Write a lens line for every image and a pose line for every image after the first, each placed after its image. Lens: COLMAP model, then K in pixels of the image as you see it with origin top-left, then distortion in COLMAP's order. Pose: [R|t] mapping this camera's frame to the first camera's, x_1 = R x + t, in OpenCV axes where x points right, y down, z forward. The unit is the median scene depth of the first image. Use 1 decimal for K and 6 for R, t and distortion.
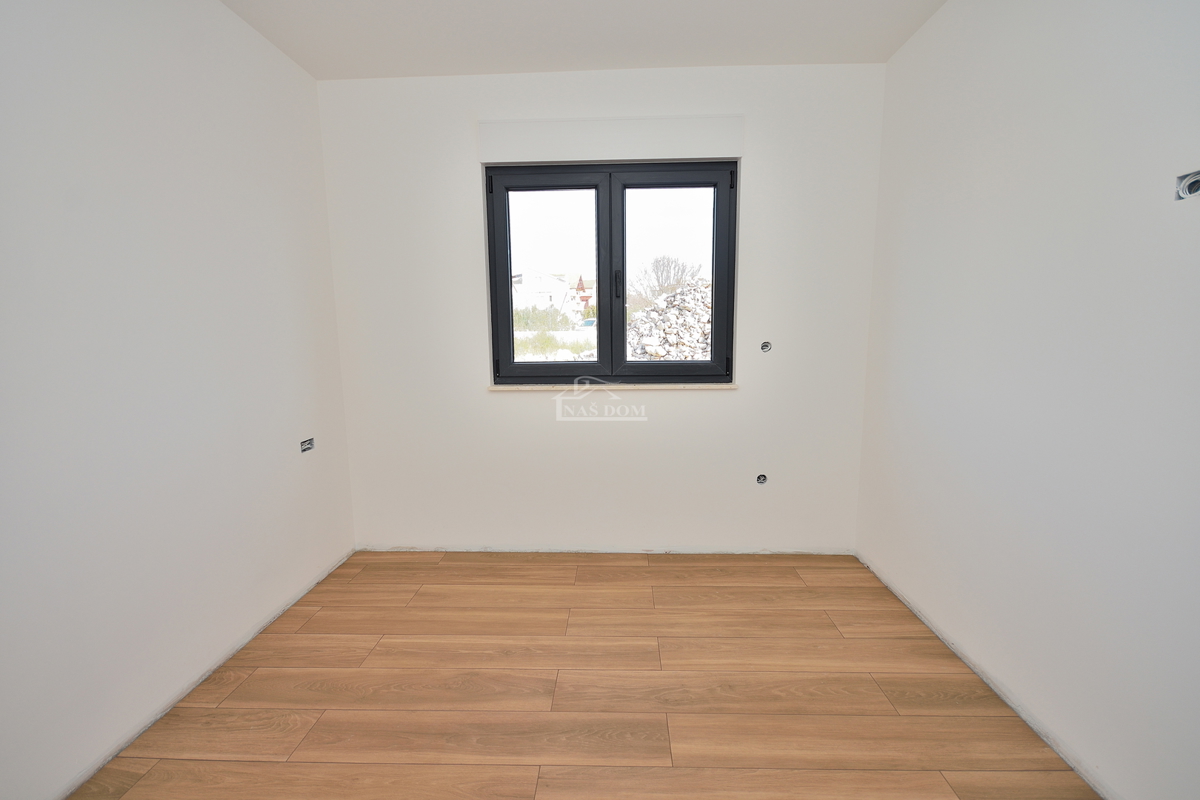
lens RADIAL K [[542.5, 0, 600.0], [0, 542.5, 400.0], [0, 0, 1]] dist [0.000632, -0.000336]
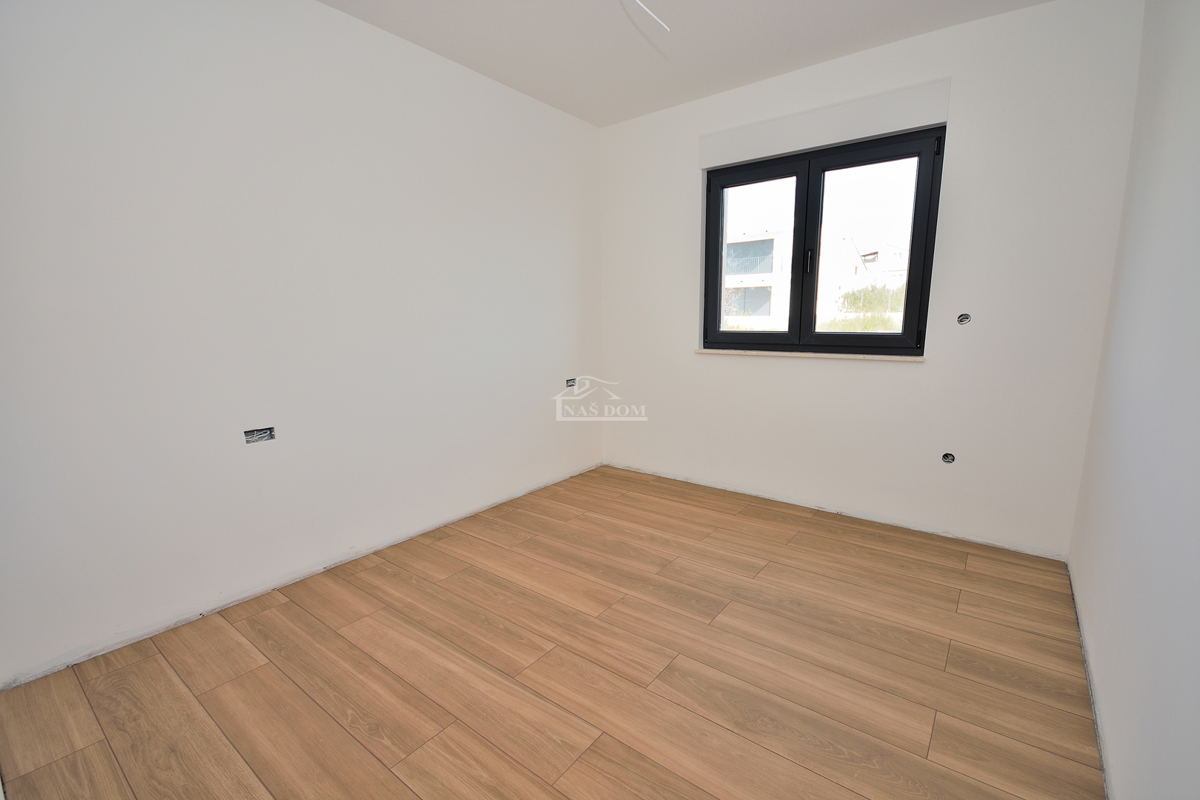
lens RADIAL K [[529.7, 0, 604.1], [0, 529.7, 404.2], [0, 0, 1]] dist [0.002044, -0.008185]
pose [[0.812402, 0.099425, -0.574558, 0.402976], [-0.074396, 0.994977, 0.066983, 0.039992], [0.578332, -0.011672, 0.815718, -0.139936]]
